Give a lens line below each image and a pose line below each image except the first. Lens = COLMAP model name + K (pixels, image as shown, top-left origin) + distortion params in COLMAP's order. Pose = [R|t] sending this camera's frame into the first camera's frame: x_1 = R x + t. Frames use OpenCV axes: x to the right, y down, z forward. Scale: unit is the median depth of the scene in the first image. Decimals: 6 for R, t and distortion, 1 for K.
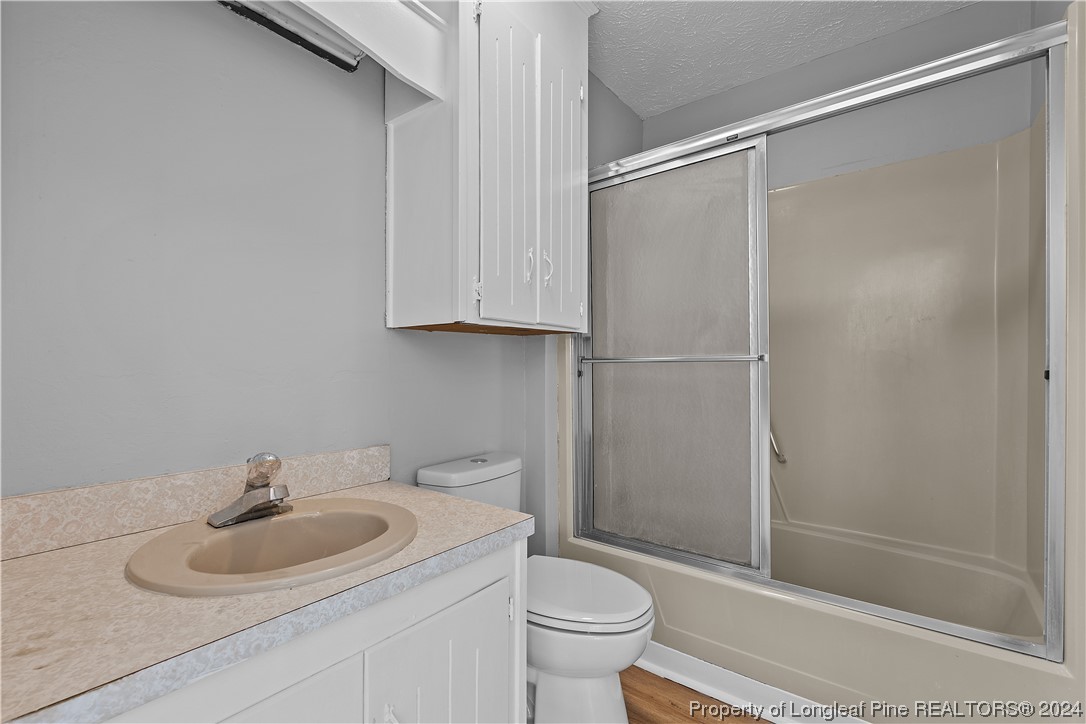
lens RADIAL K [[471.0, 0, 532.6], [0, 471.0, 365.8], [0, 0, 1]] dist [0.002722, -0.000154]
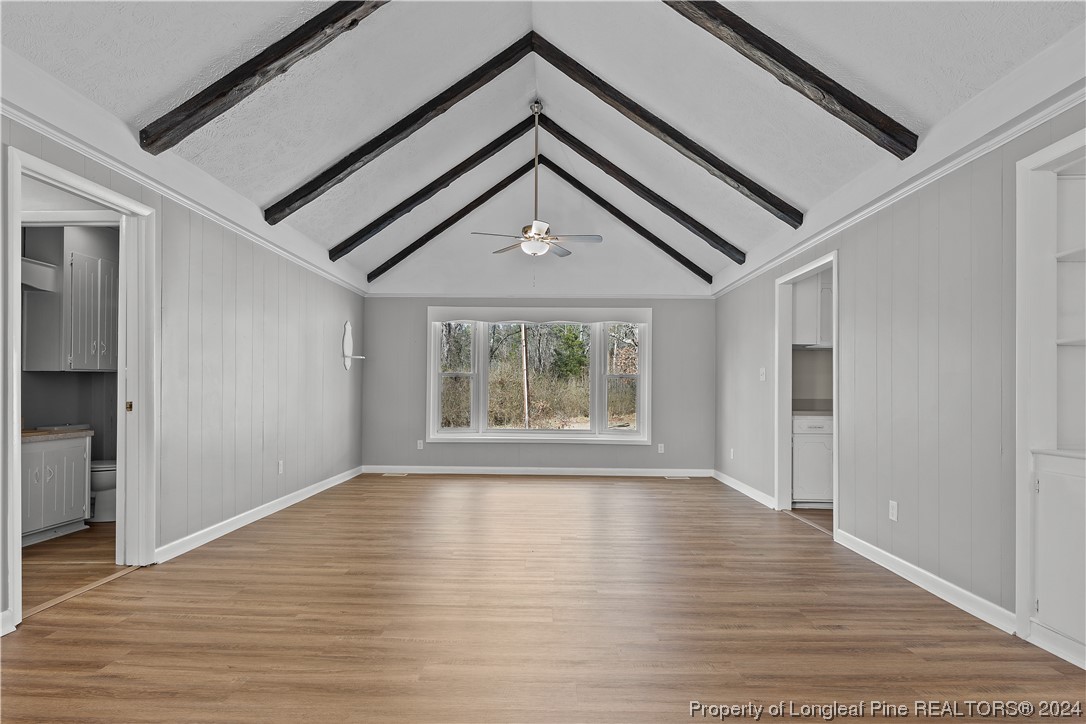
lens RADIAL K [[558.1, 0, 540.9], [0, 558.1, 378.1], [0, 0, 1]] dist [-0.000190, -0.000063]
pose [[0.792089, 0.009990, 0.610323, 0.077718], [-0.000139, 0.999869, -0.016185, 0.004173], [-0.610405, 0.012735, 0.791987, -3.348588]]
